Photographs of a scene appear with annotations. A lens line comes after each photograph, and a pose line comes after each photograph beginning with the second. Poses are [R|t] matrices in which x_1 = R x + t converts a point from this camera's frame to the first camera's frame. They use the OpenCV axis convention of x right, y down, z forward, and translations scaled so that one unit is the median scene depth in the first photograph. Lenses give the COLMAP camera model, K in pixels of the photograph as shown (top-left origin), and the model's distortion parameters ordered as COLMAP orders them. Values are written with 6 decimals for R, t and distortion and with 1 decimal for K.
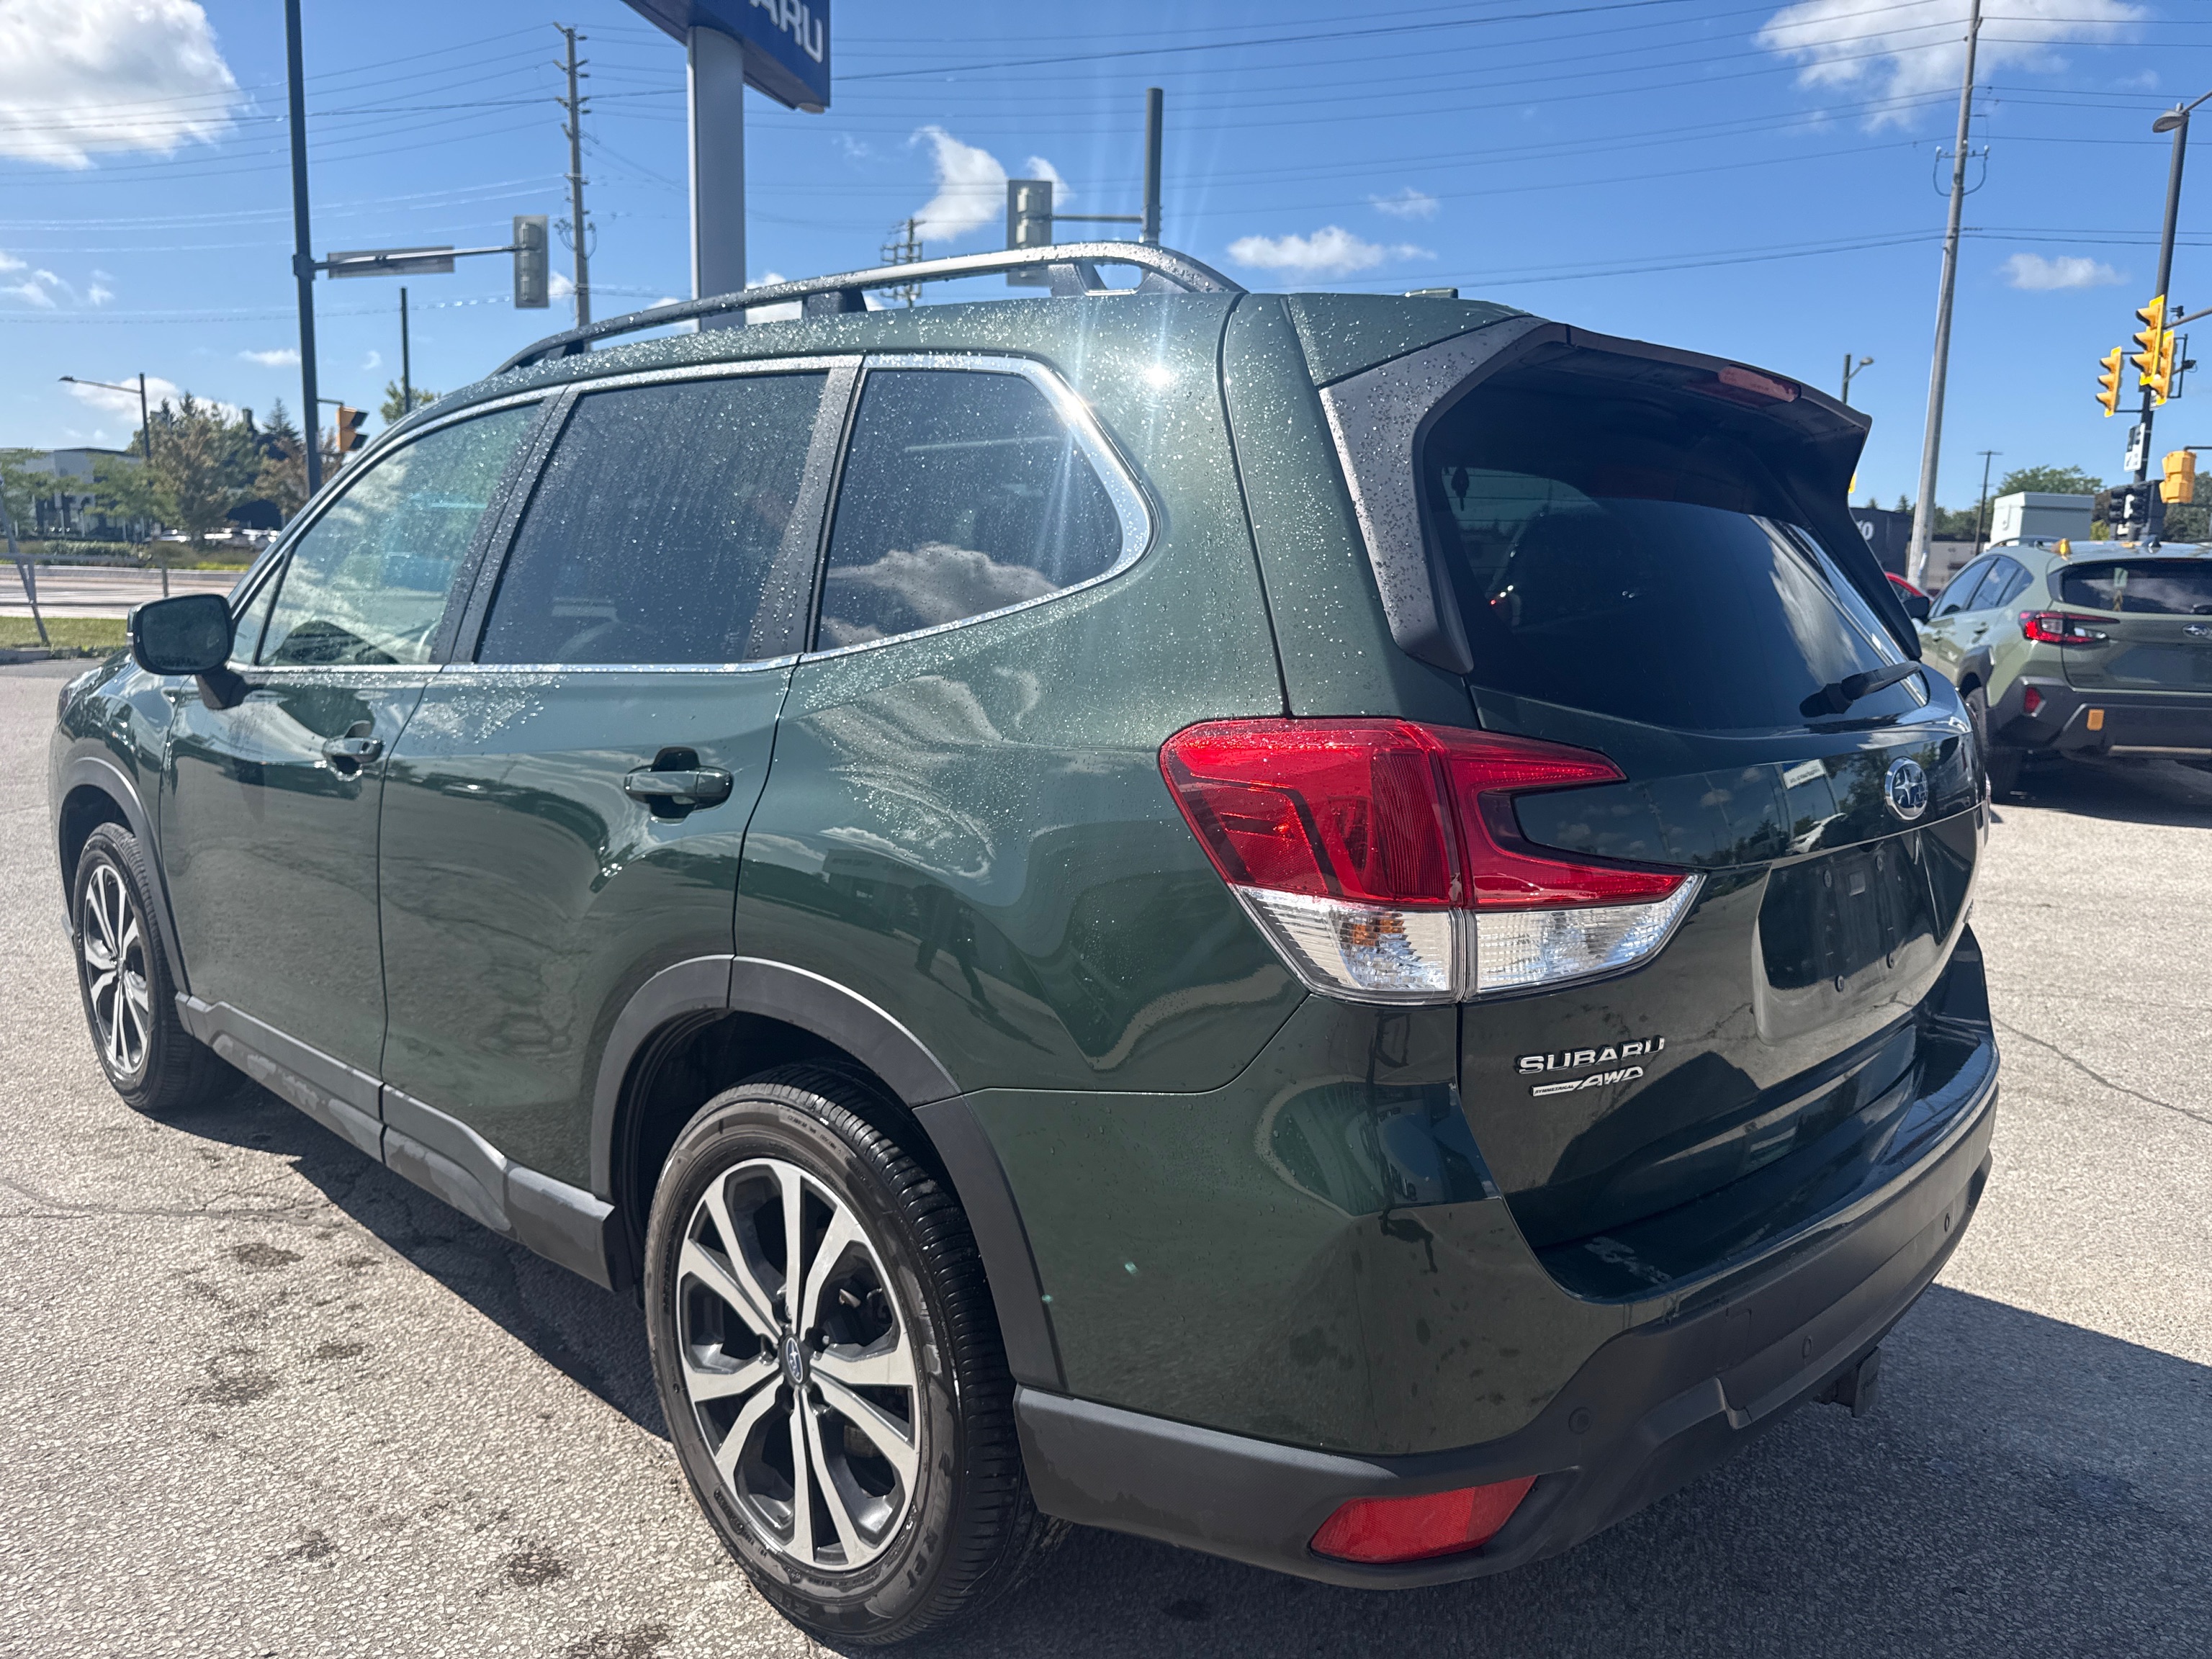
lens RADIAL K [[1567.6, 0, 1110.4], [0, 1567.6, 835.7], [0, 0, 1]] dist [0.020887, -0.020421]
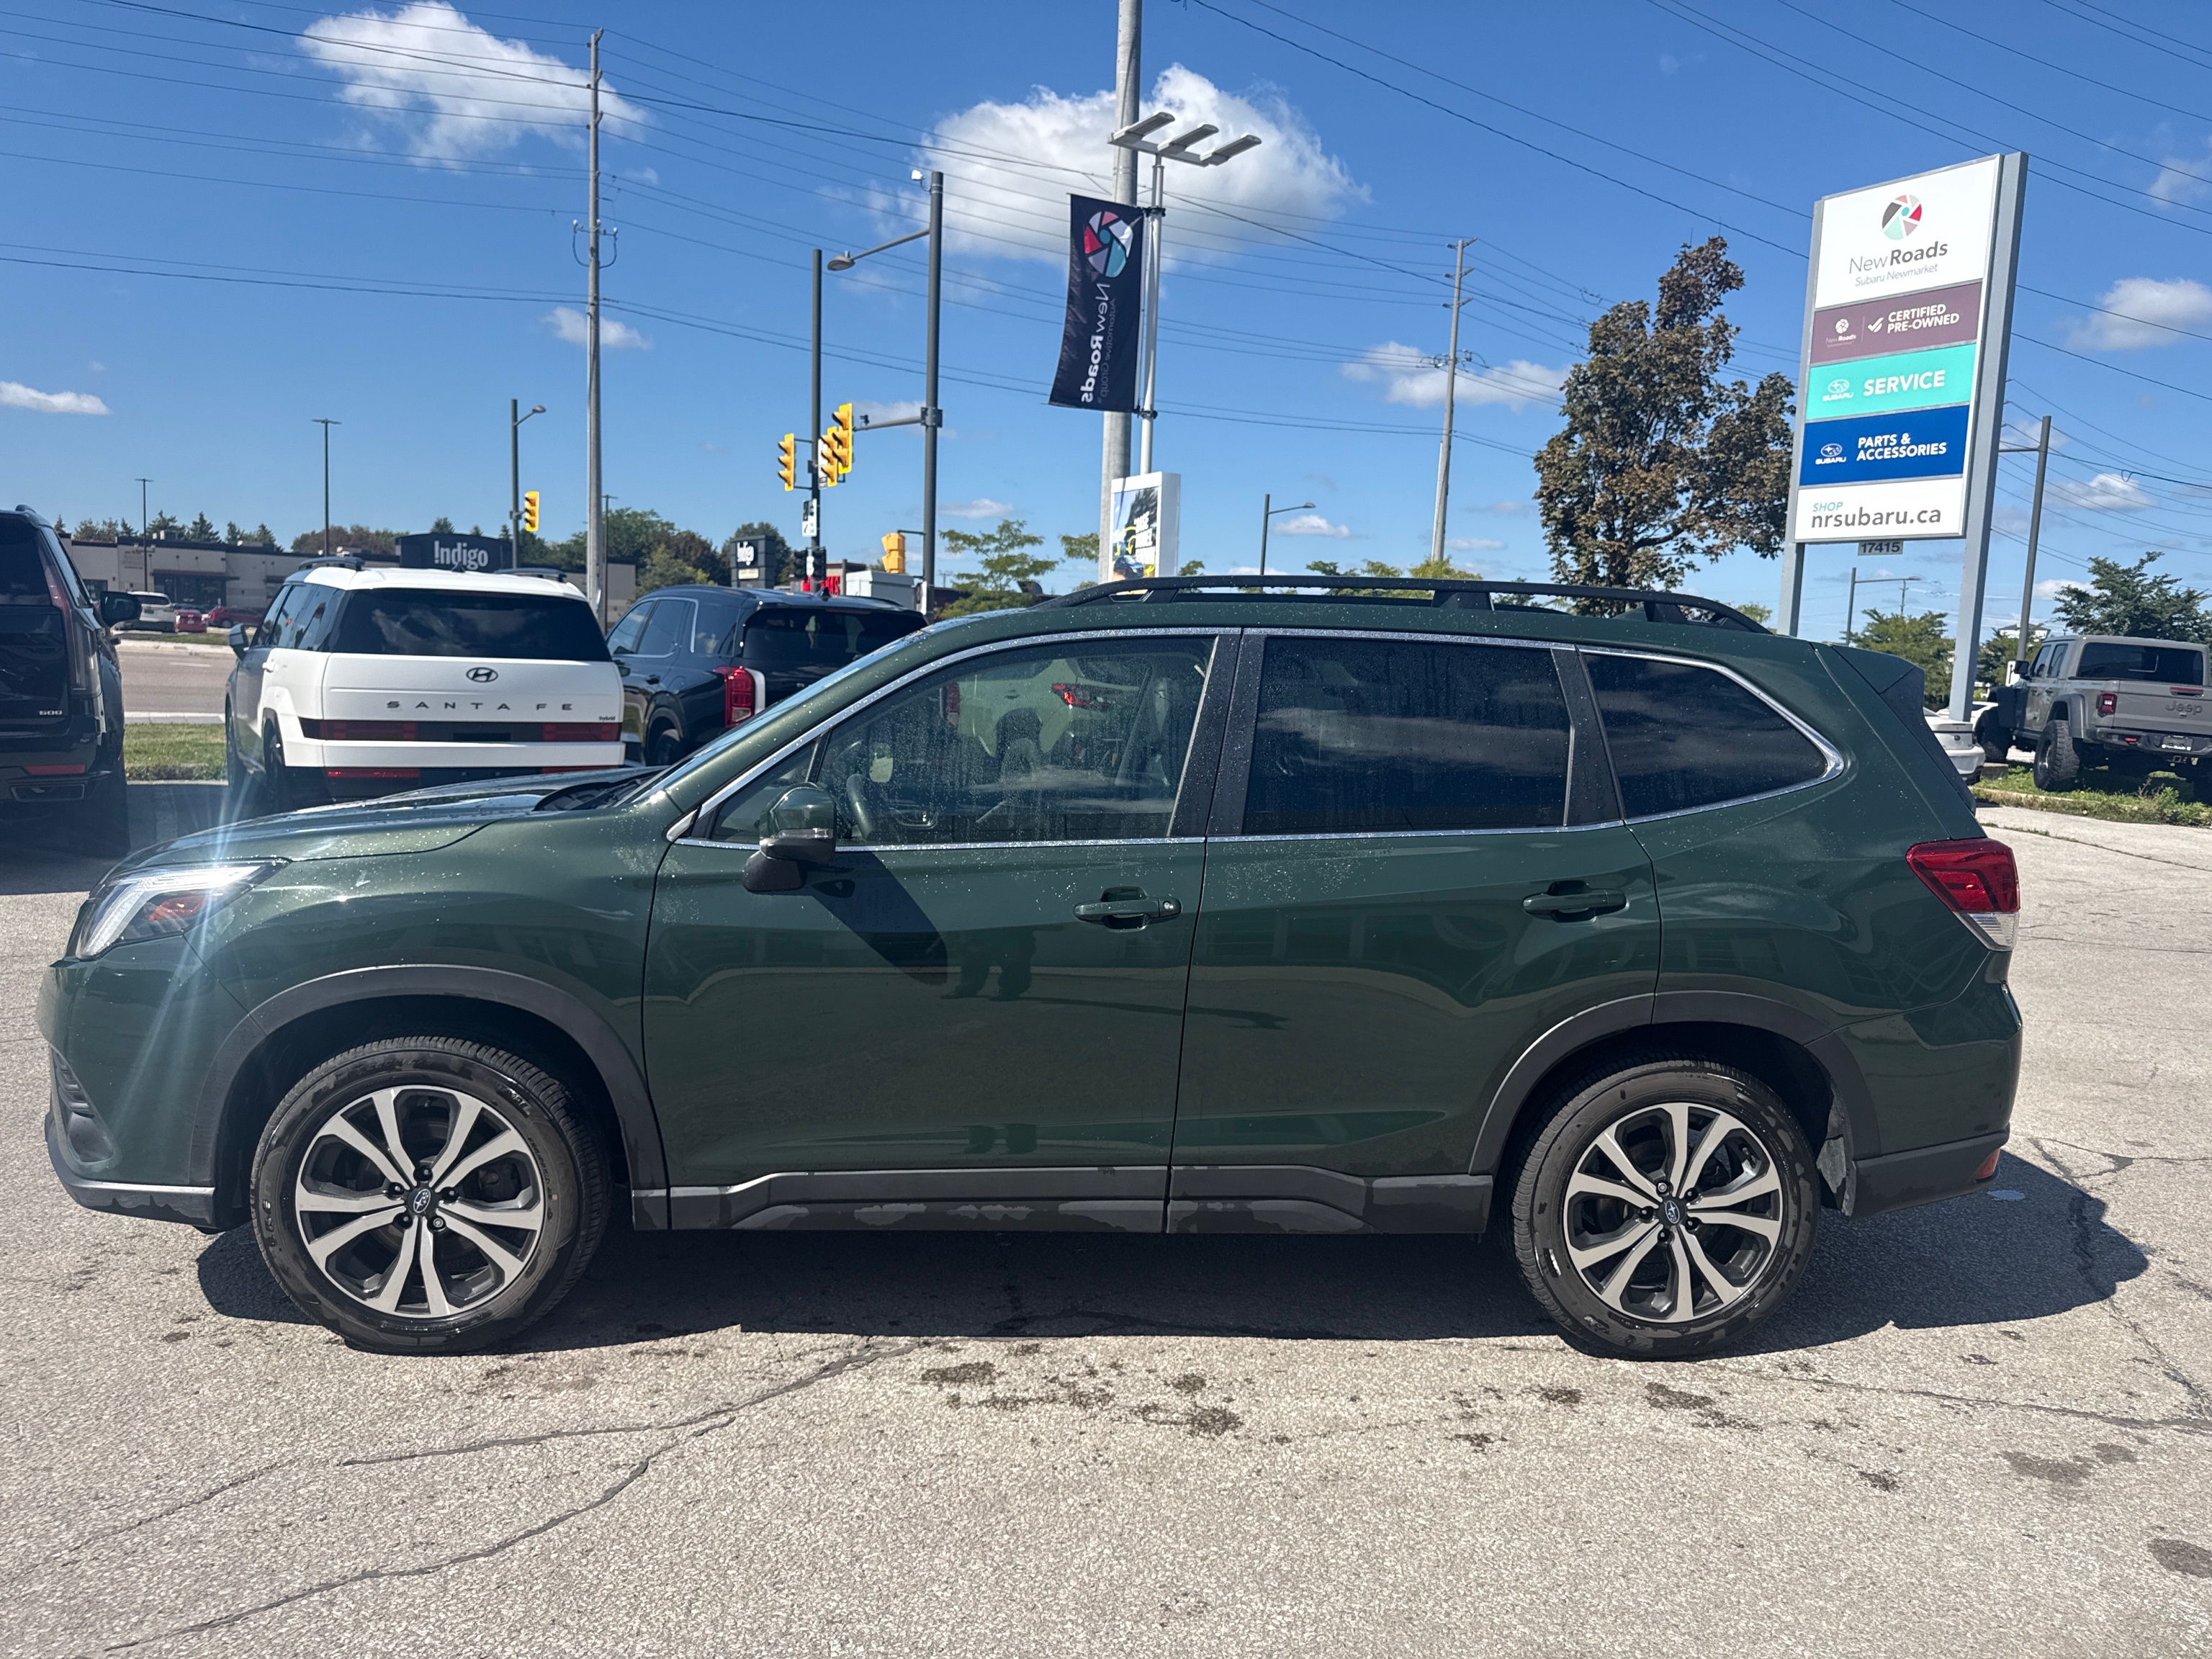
lens RADIAL K [[1567.6, 0, 1116.3], [0, 1567.6, 825.3], [0, 0, 1]] dist [0.020887, -0.020421]
pose [[0.668742, -0.076270, 0.739572, -1.171388], [0.090387, 0.995686, 0.020952, -0.123416], [-0.737980, 0.052836, 0.672751, 0.142539]]
